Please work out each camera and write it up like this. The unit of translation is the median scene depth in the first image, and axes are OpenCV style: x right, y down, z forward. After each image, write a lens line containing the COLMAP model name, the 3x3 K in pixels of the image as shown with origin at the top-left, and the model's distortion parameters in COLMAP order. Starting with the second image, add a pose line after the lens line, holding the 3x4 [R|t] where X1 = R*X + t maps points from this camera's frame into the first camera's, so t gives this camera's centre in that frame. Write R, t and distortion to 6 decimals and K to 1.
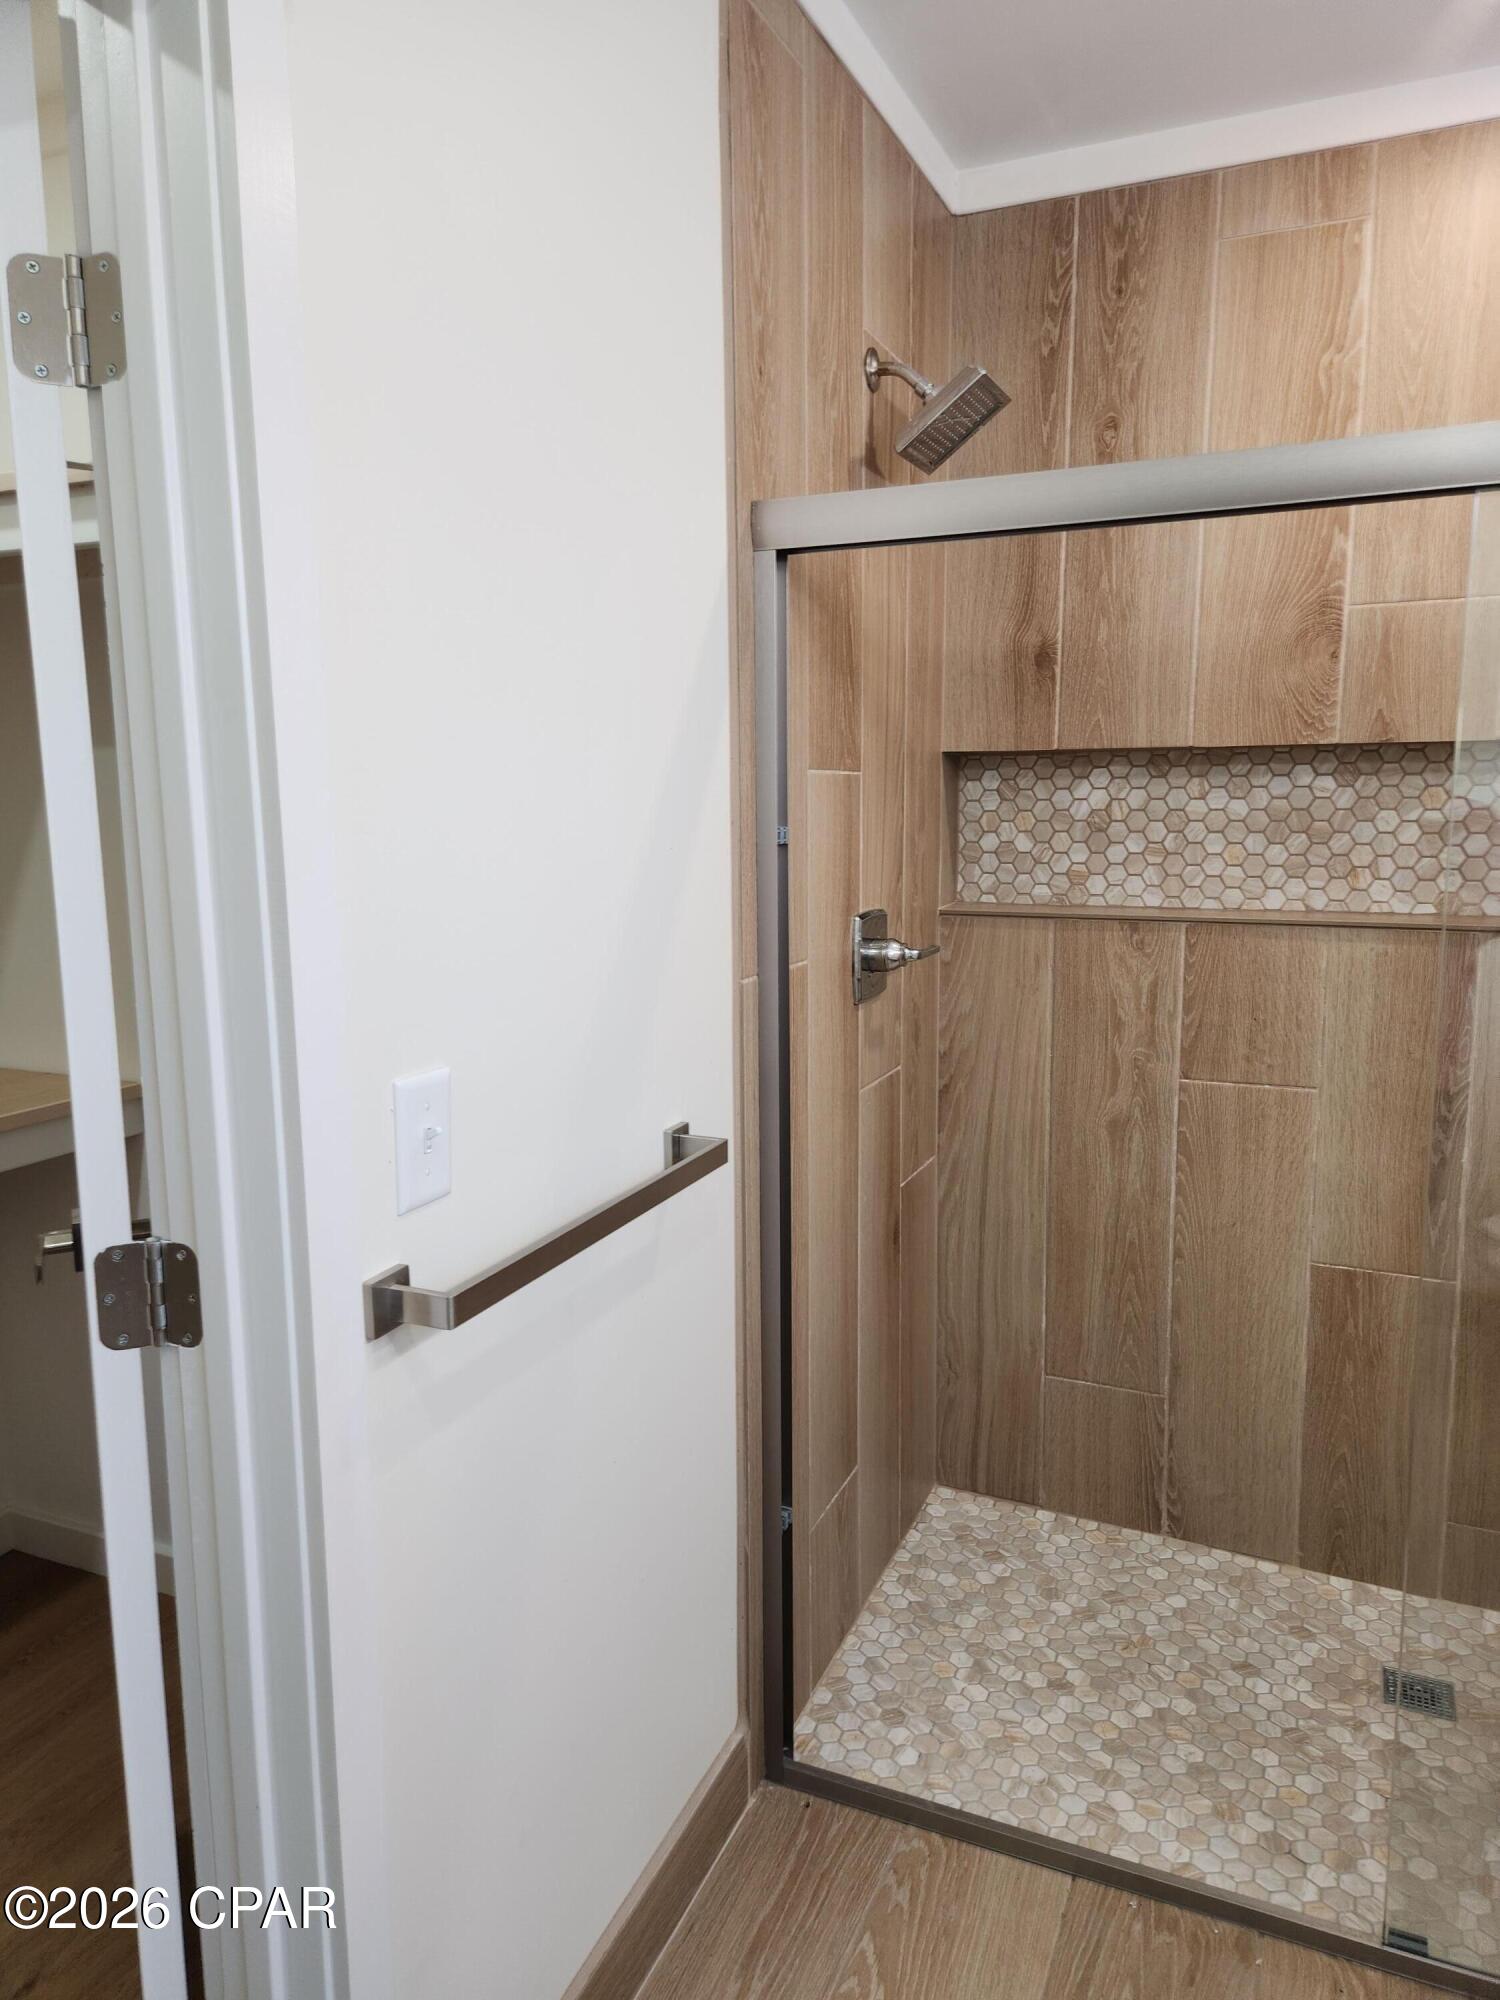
lens RADIAL K [[1341.3, 0, 764.4], [0, 1341.3, 1001.9], [0, 0, 1]] dist [0.079199, -0.063729]
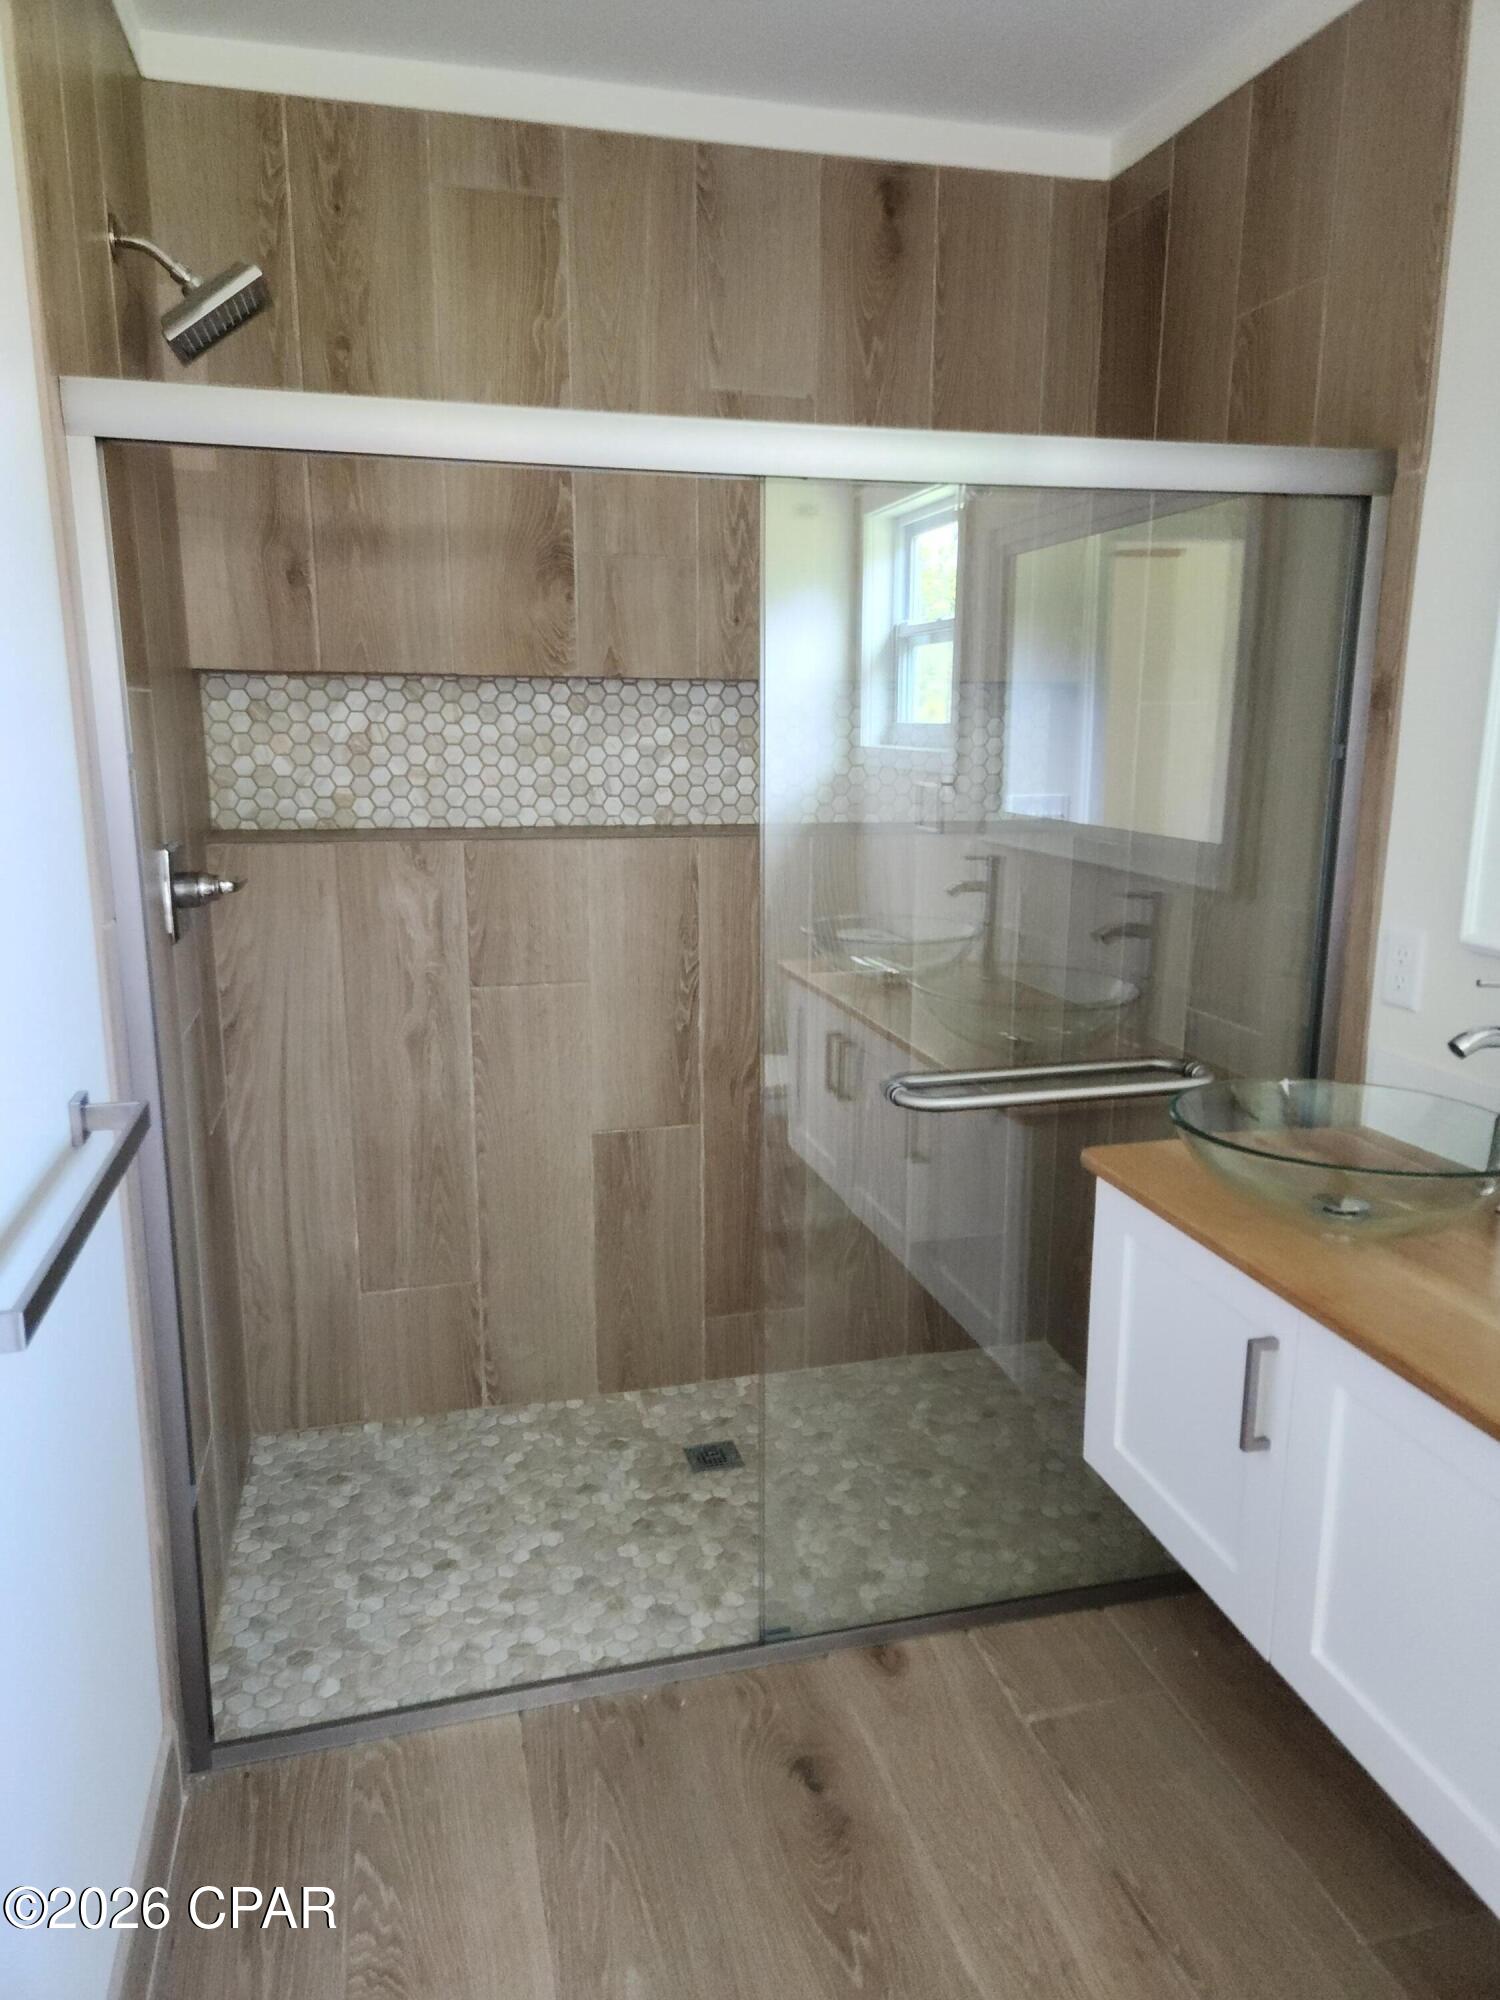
lens RADIAL K [[1350.7, 0, 749.8], [0, 1350.7, 988.7], [0, 0, 1]] dist [0.085140, -0.073458]
pose [[0.783745, -0.116126, 0.610130, -0.176372], [0.086161, 0.993195, 0.078356, -0.007231], [-0.615078, -0.008842, 0.788417, 0.015436]]
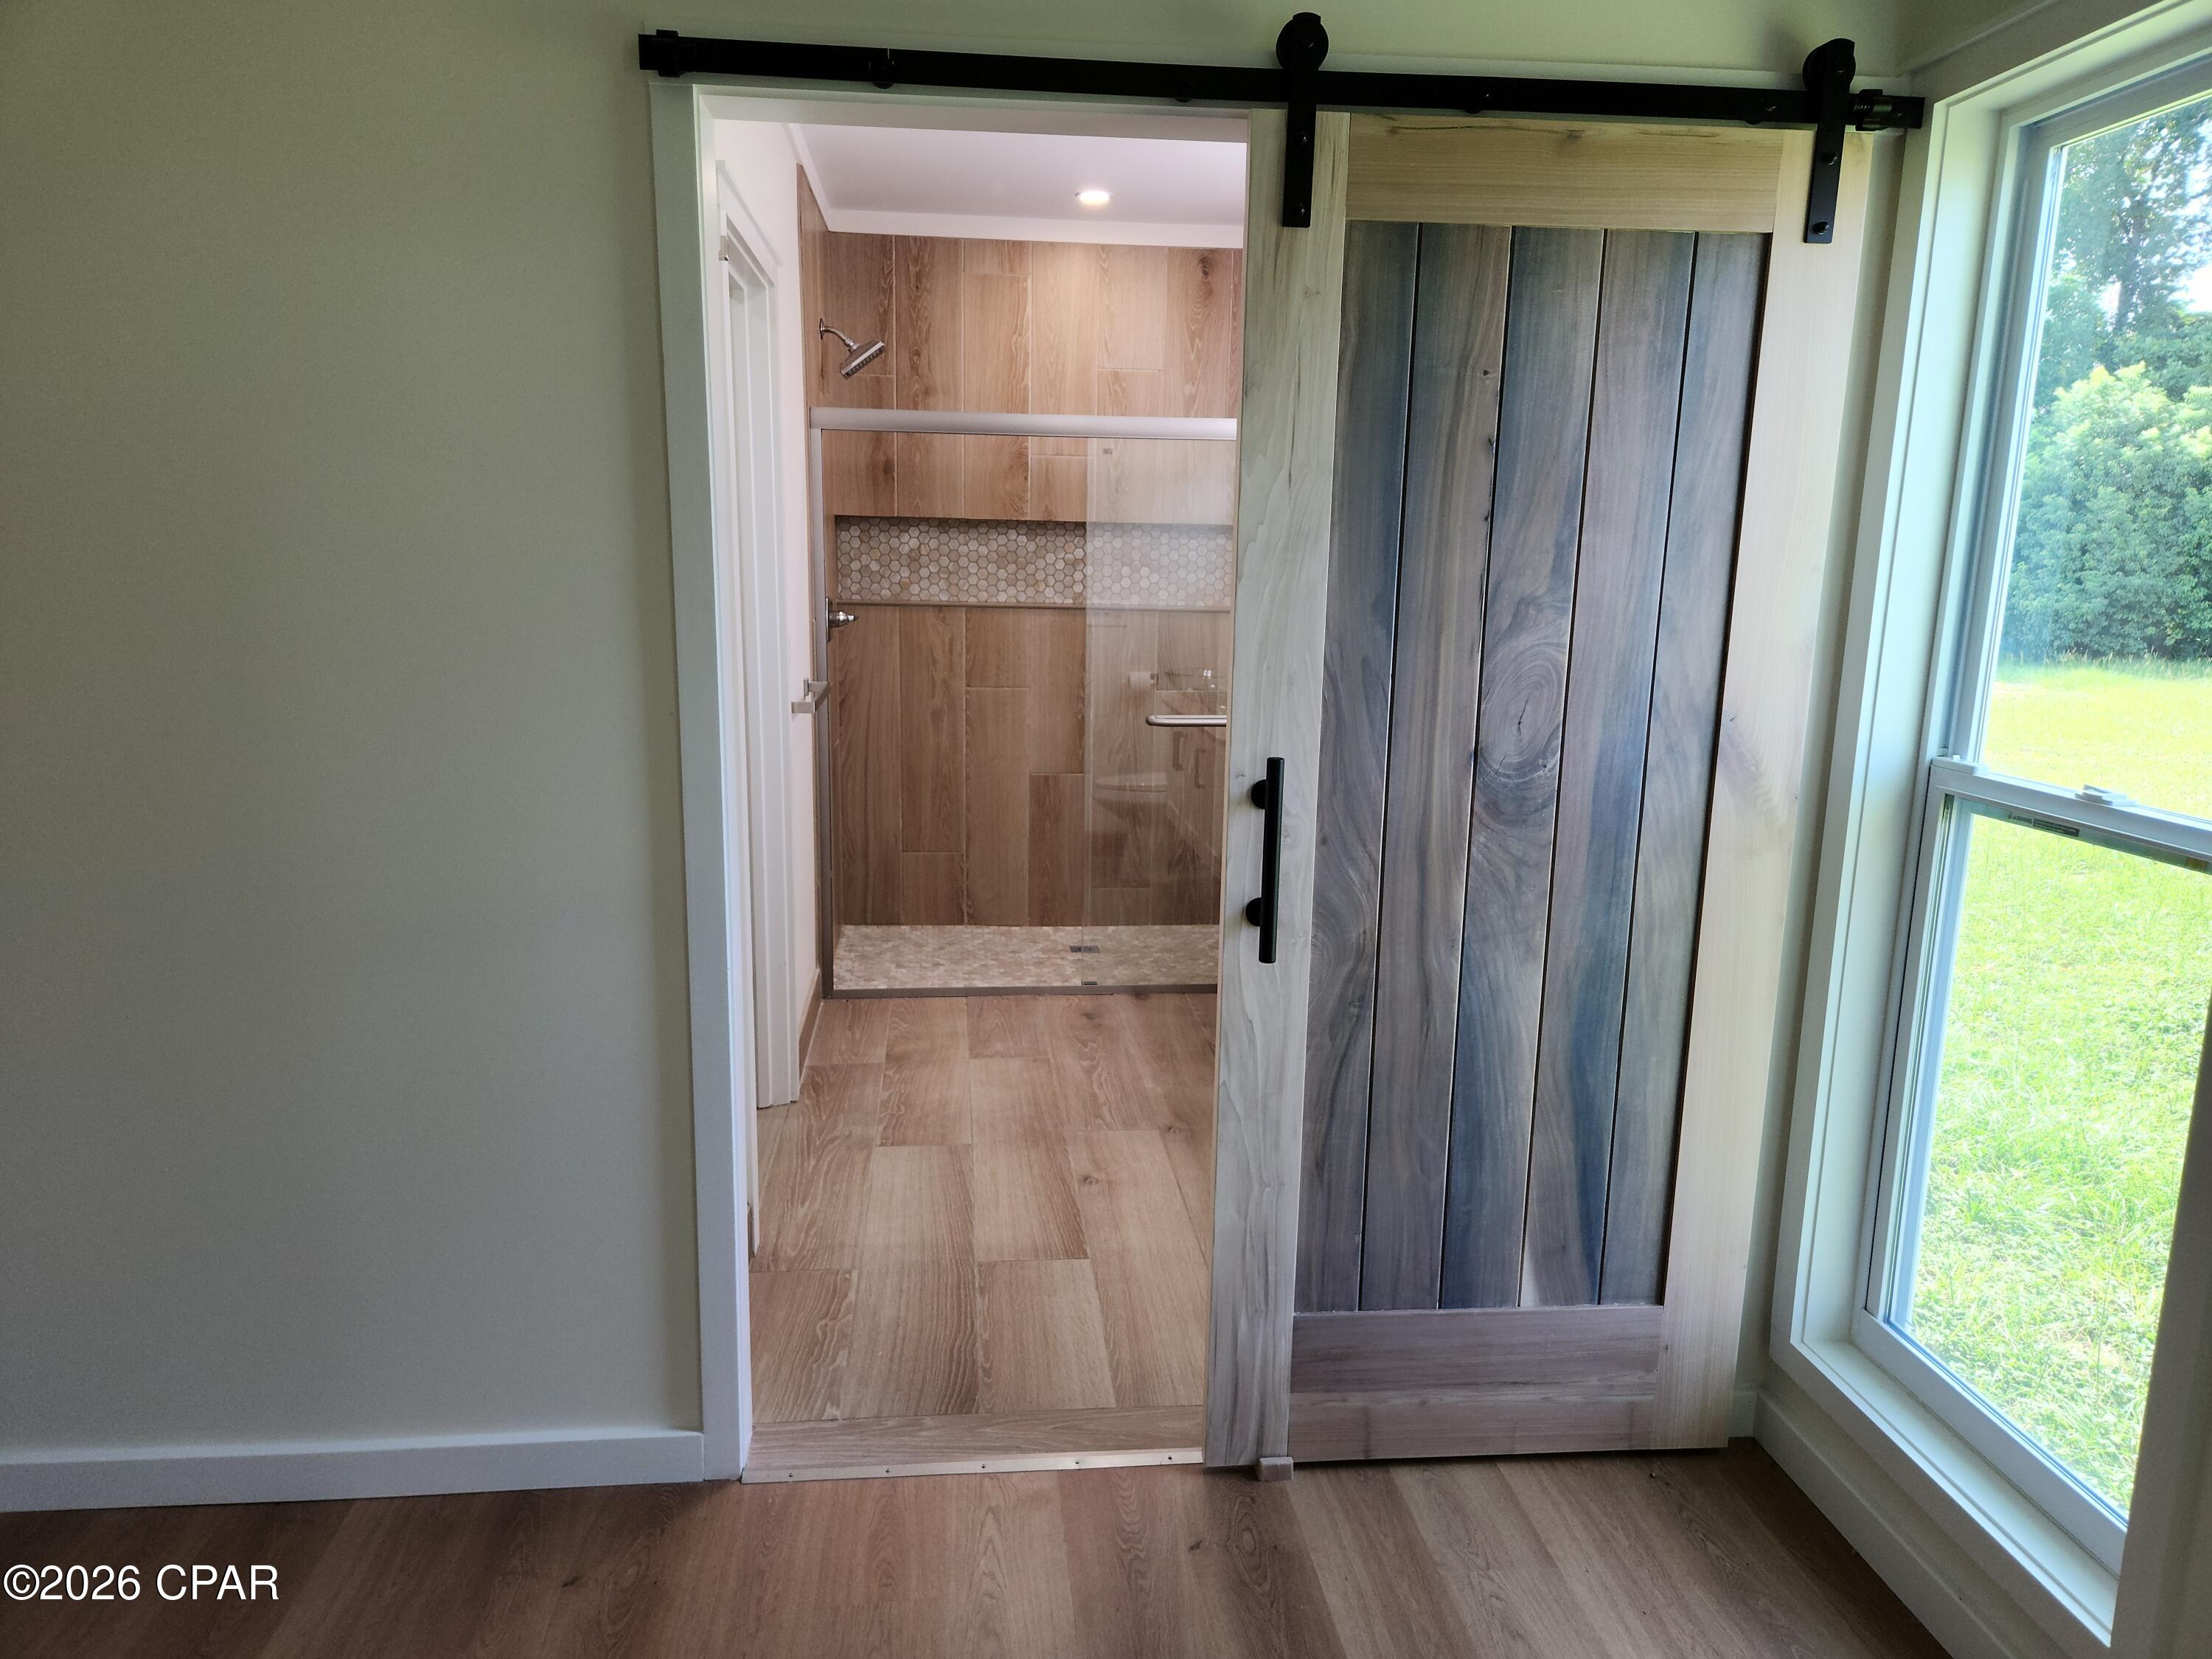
lens RADIAL K [[1549.1, 0, 1110.3], [0, 1549.1, 875.9], [0, 0, 1]] dist [0.030096, 0.001884]
pose [[0.870812, -0.078085, 0.485375, -0.639922], [0.050547, 0.996294, 0.069593, 0.186957], [-0.489011, -0.036068, 0.871532, -1.108902]]
